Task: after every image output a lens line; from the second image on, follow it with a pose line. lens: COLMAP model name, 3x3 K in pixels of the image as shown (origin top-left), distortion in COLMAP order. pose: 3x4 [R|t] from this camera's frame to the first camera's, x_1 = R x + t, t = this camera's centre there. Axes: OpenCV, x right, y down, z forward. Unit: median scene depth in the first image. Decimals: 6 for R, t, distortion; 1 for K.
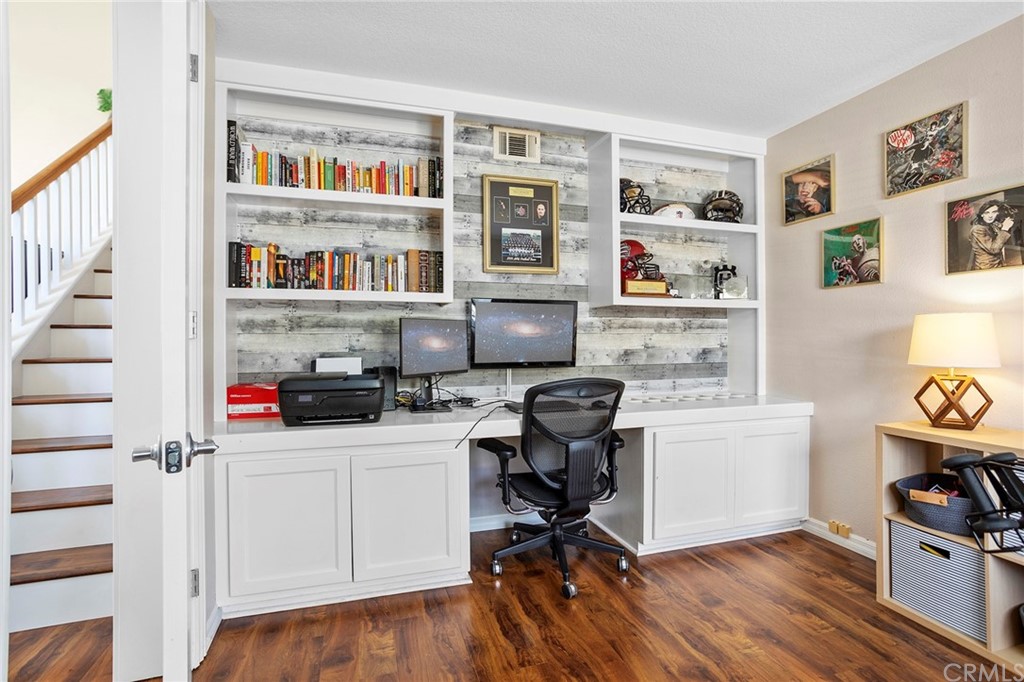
lens RADIAL K [[499.1, 0, 510.7], [0, 499.1, 342.4], [0, 0, 1]] dist [-0.022743, 0.016821]
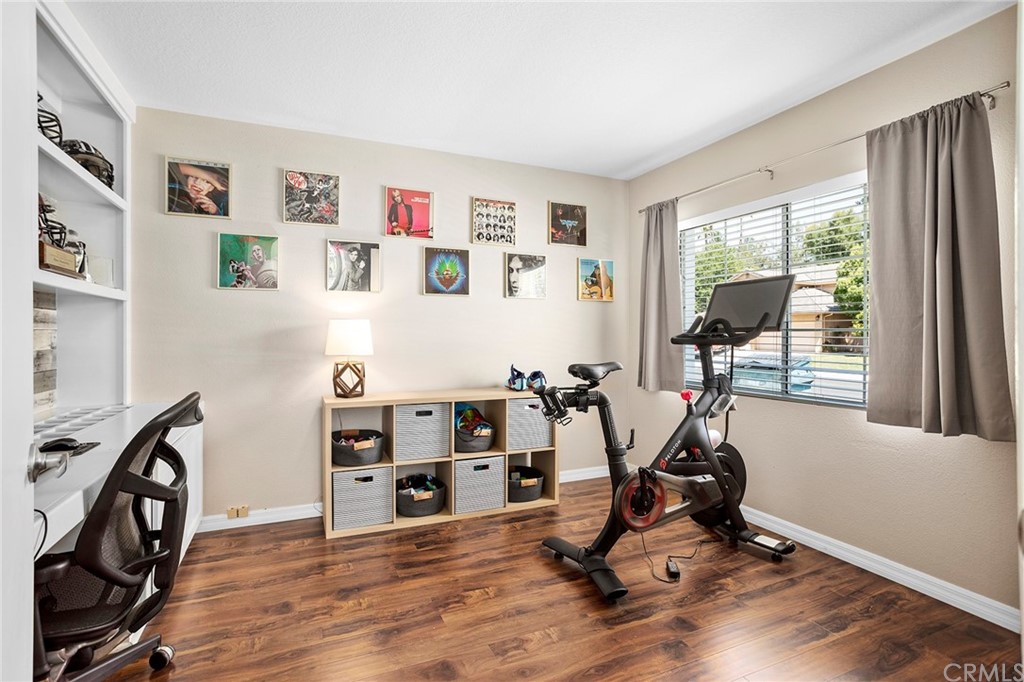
lens RADIAL K [[499.1, 0, 509.5], [0, 499.1, 336.1], [0, 0, 1]] dist [-0.022743, 0.016821]
pose [[-0.113552, 0.001467, 0.993531, -0.553281], [0.010731, 0.999942, -0.000250, -0.001995], [-0.993474, 0.010633, -0.113561, 0.610305]]
